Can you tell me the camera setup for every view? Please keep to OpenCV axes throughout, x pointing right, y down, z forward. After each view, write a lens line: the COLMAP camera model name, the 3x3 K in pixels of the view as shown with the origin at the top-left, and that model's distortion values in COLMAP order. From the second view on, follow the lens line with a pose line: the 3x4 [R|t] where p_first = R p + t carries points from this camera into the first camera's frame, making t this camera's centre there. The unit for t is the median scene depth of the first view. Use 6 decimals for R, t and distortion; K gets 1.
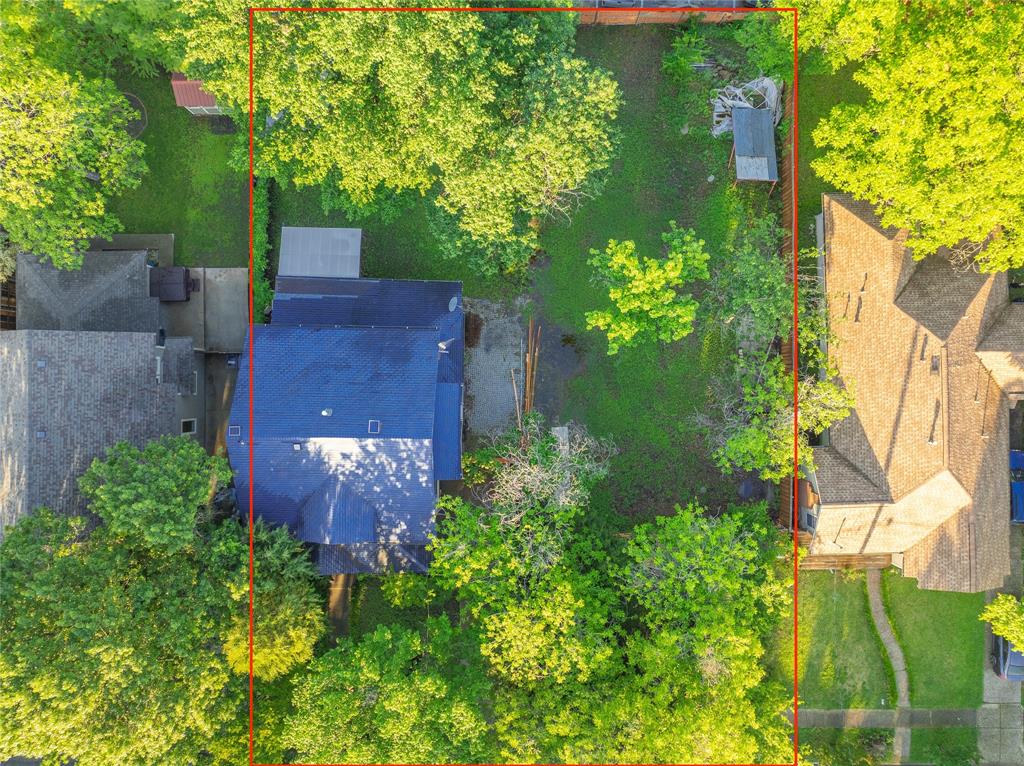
lens RADIAL K [[723.7, 0, 515.9], [0, 723.7, 384.2], [0, 0, 1]] dist [-0.048060, 0.018559]
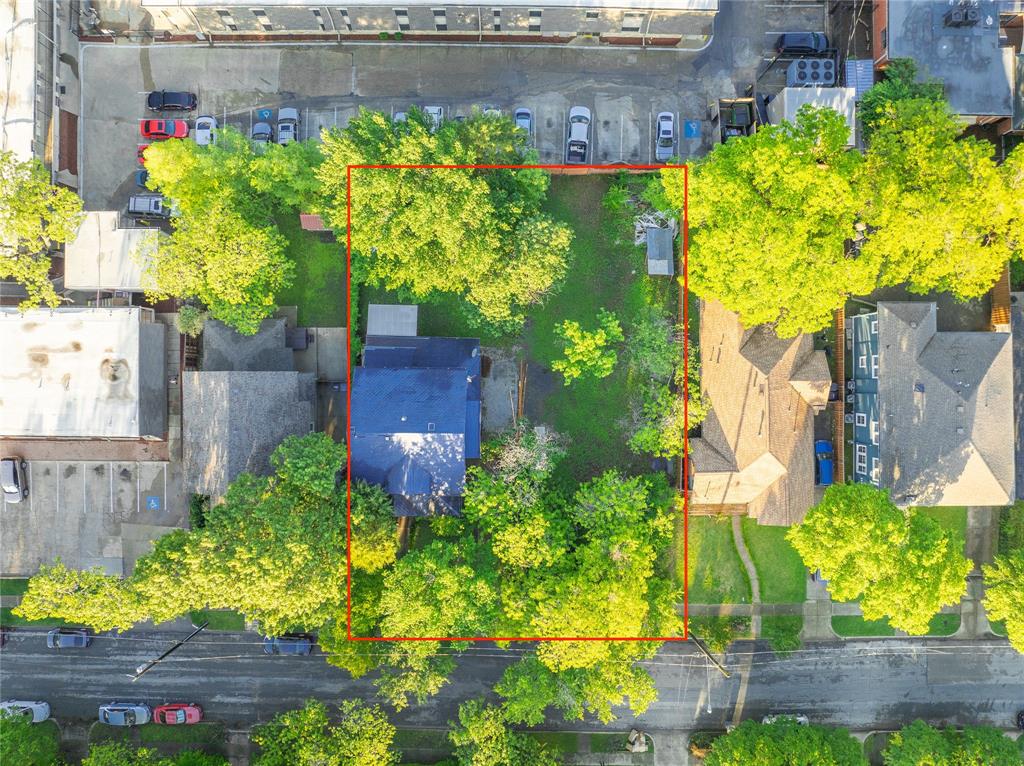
lens RADIAL K [[723.7, 0, 512.0], [0, 723.7, 382.0], [0, 0, 1]] dist [-0.048060, 0.018559]
pose [[0.999985, -0.002439, -0.005003, 0.008341], [0.002419, 0.999989, -0.004123, -0.041350], [0.005013, 0.004111, 0.999979, -0.736633]]
